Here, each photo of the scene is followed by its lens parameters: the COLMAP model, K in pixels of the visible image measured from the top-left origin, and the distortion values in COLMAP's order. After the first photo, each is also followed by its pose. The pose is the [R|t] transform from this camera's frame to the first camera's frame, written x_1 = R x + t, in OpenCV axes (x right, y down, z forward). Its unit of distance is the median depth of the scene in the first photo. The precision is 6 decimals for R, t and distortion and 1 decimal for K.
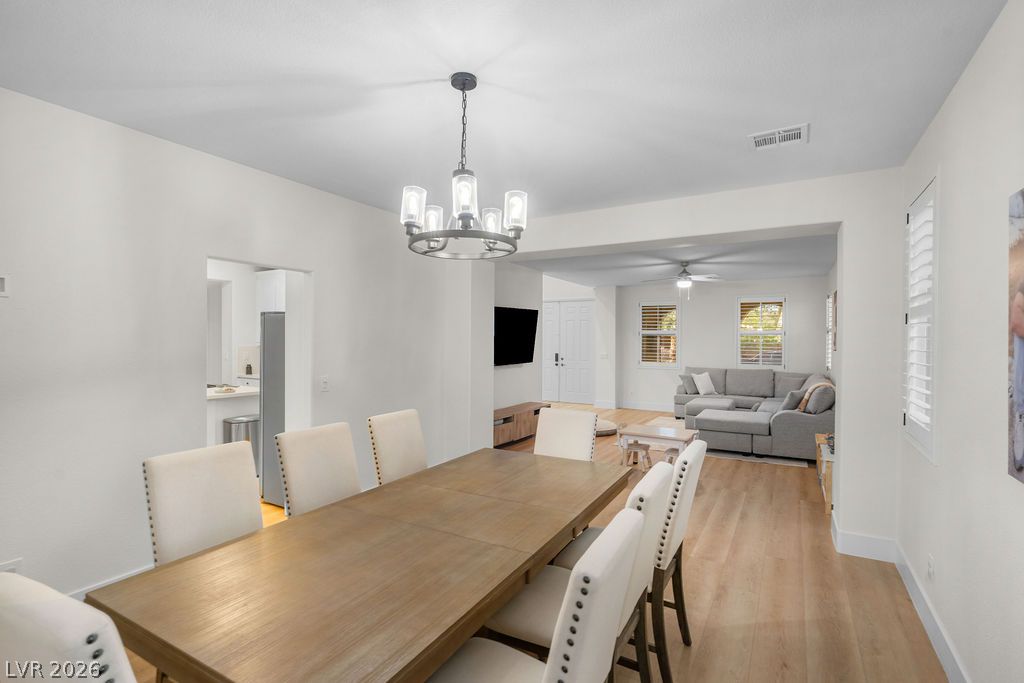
lens RADIAL K [[453.6, 0, 517.2], [0, 453.6, 340.5], [0, 0, 1]] dist [-0.017180, -0.000461]
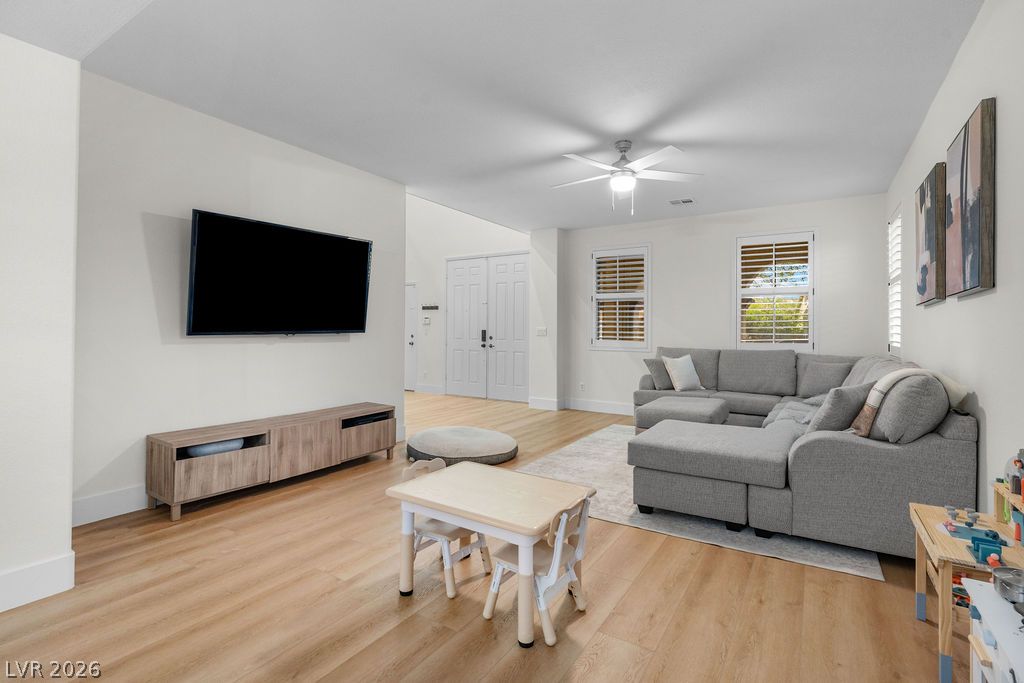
lens RADIAL K [[453.6, 0, 520.0], [0, 453.6, 324.4], [0, 0, 1]] dist [-0.017180, -0.000461]
pose [[0.999479, -0.000271, -0.032285, 0.218802], [-0.000235, 0.999878, -0.015649, 0.040368], [0.032286, 0.015648, 0.999356, 0.383766]]
